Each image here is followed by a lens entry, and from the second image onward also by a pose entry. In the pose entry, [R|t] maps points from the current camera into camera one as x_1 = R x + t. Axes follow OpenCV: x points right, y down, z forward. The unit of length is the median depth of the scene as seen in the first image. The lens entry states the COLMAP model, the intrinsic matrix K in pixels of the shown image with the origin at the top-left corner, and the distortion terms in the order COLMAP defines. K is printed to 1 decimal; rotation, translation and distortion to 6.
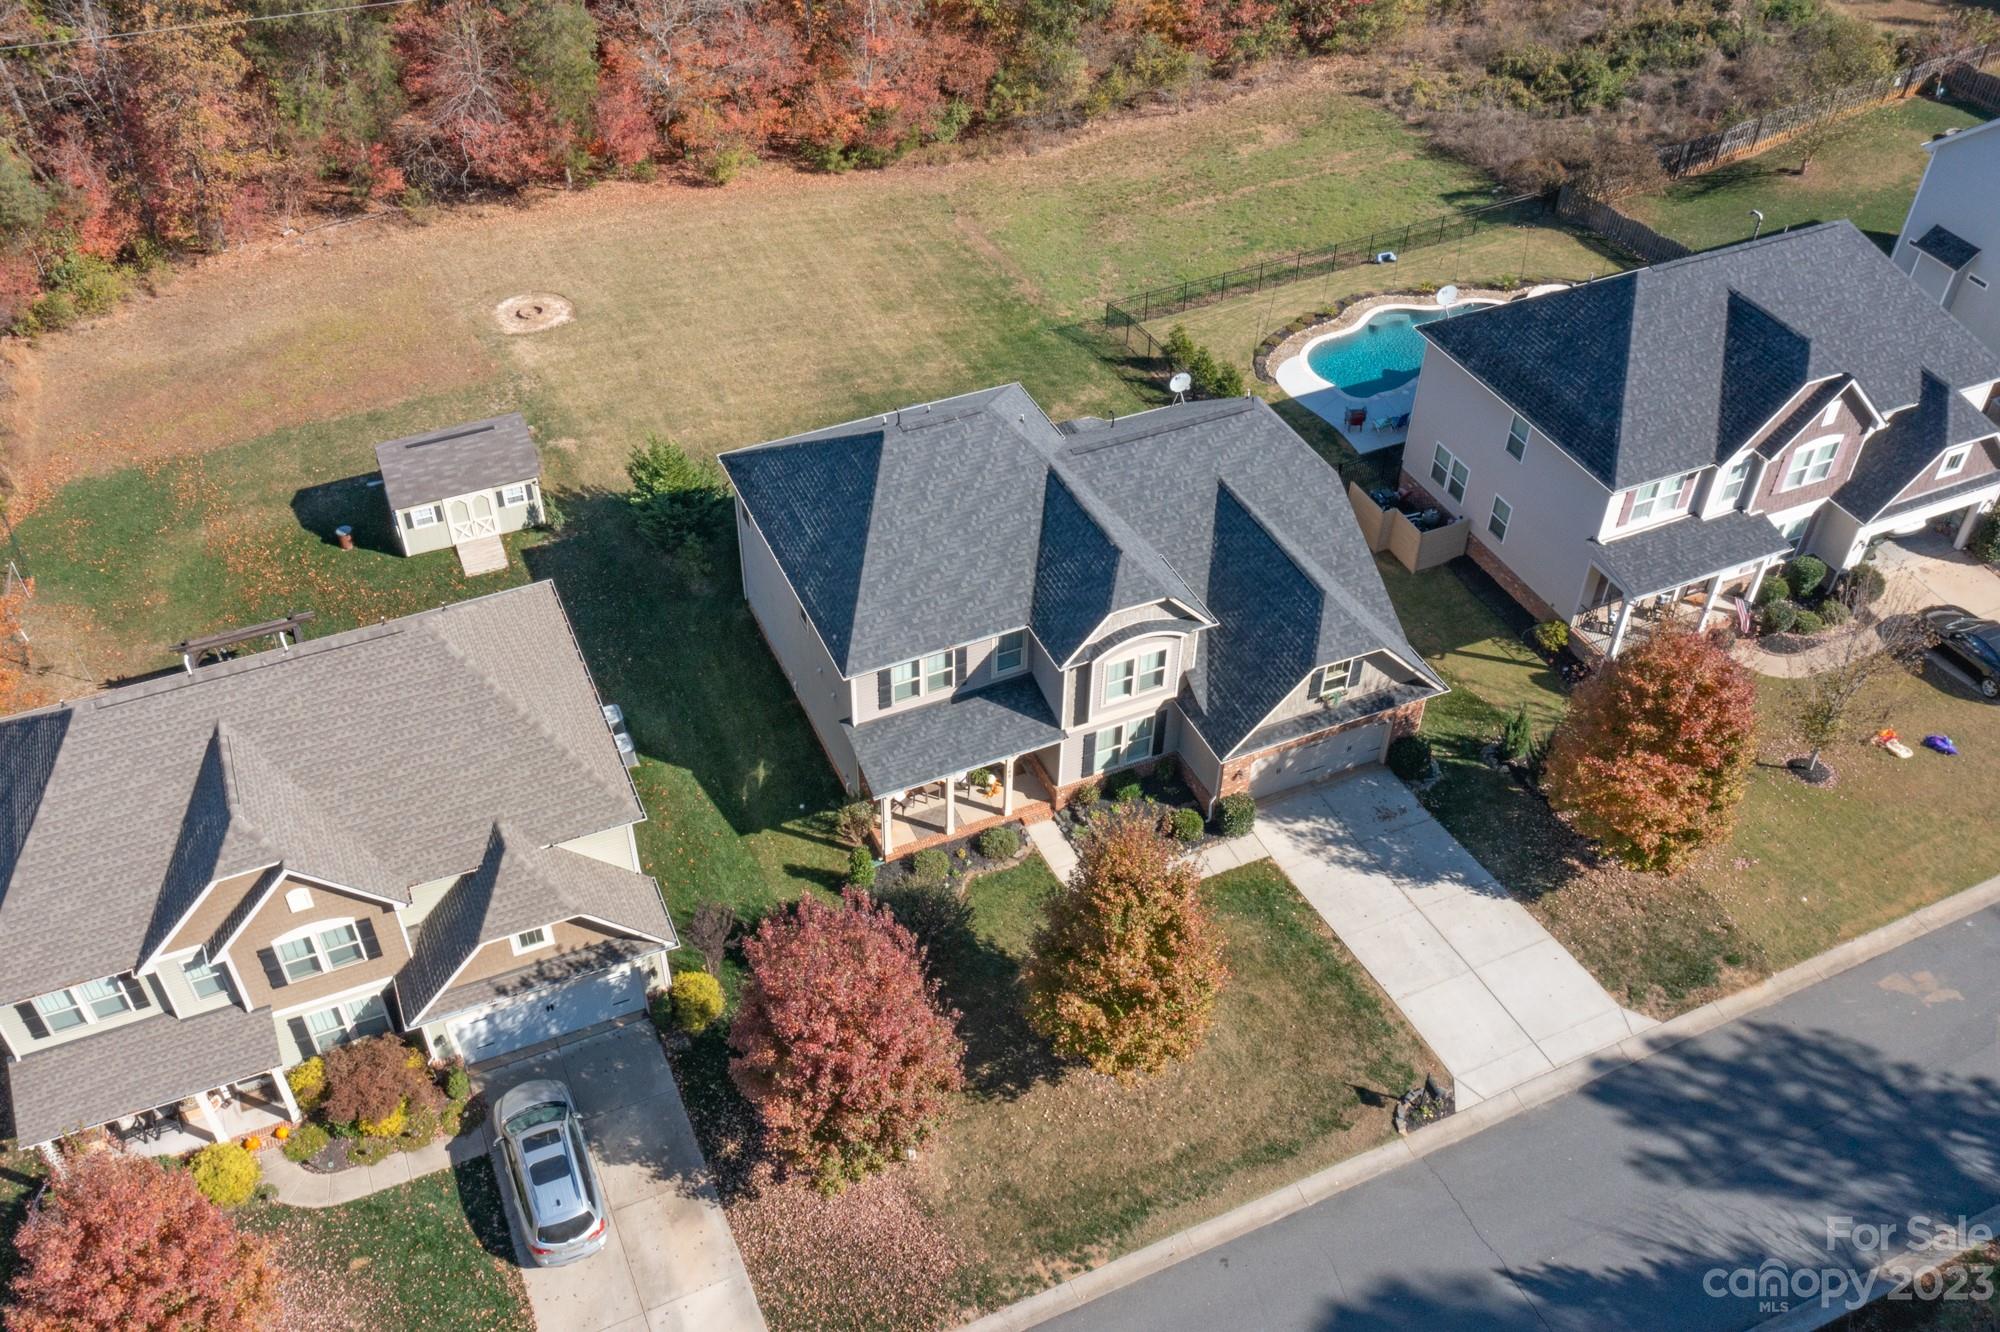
lens RADIAL K [[1692.1, 0, 940.1], [0, 1692.1, 665.5], [0, 0, 1]] dist [-0.005812, -0.000862]
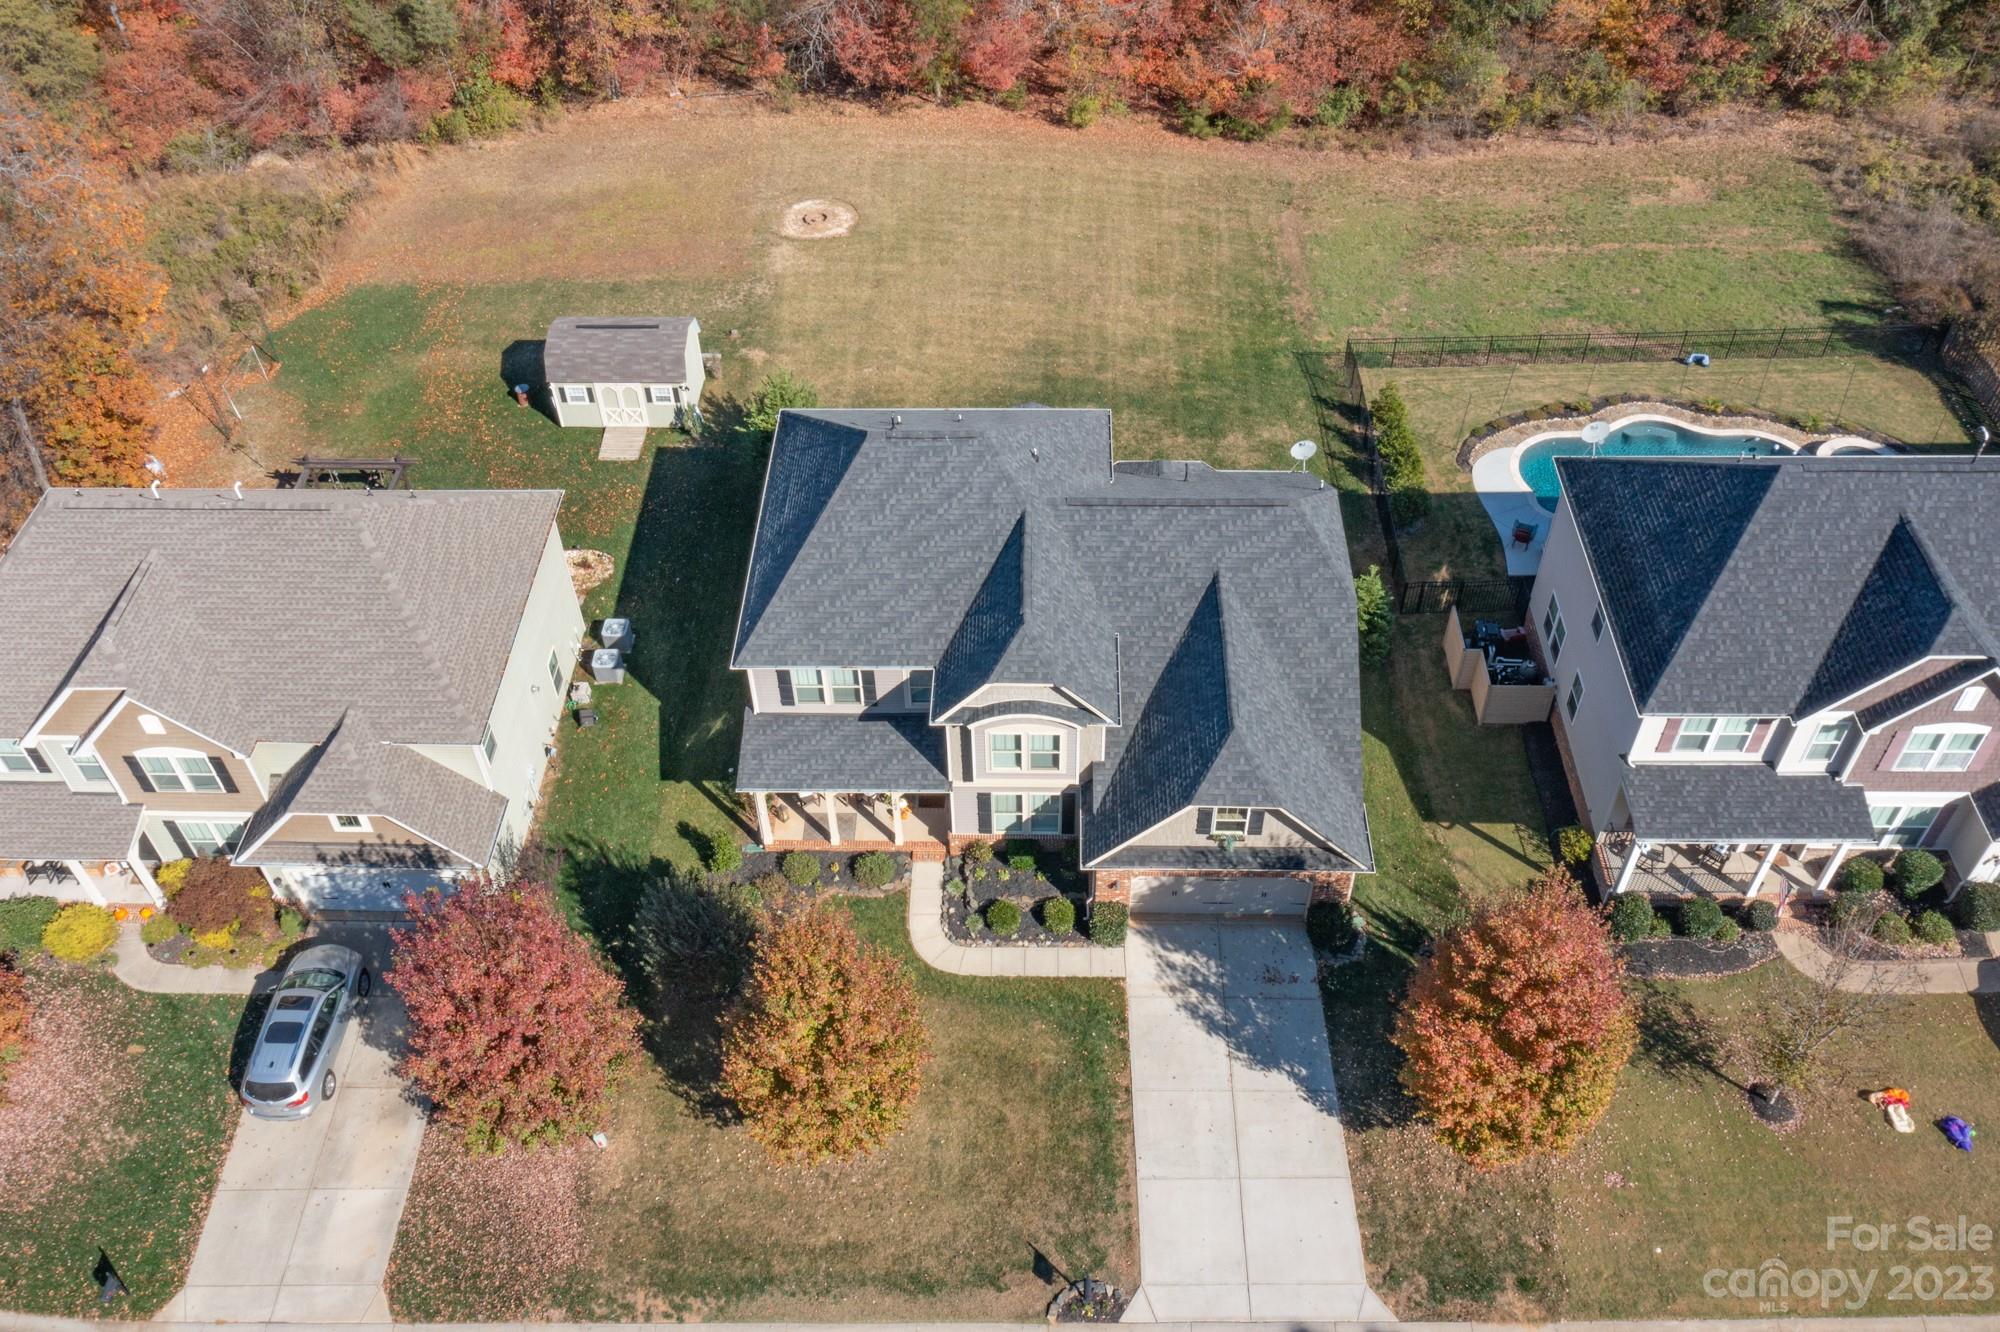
lens RADIAL K [[1606.8, 0, 1000.0], [0, 1606.8, 666.0], [0, 0, 1]] dist [-0.006363, 0.003170]
pose [[0.913298, 0.289170, -0.286822, 0.328173], [-0.267578, 0.956919, 0.112730, -0.129787], [0.307064, -0.026209, 0.951328, 0.137381]]
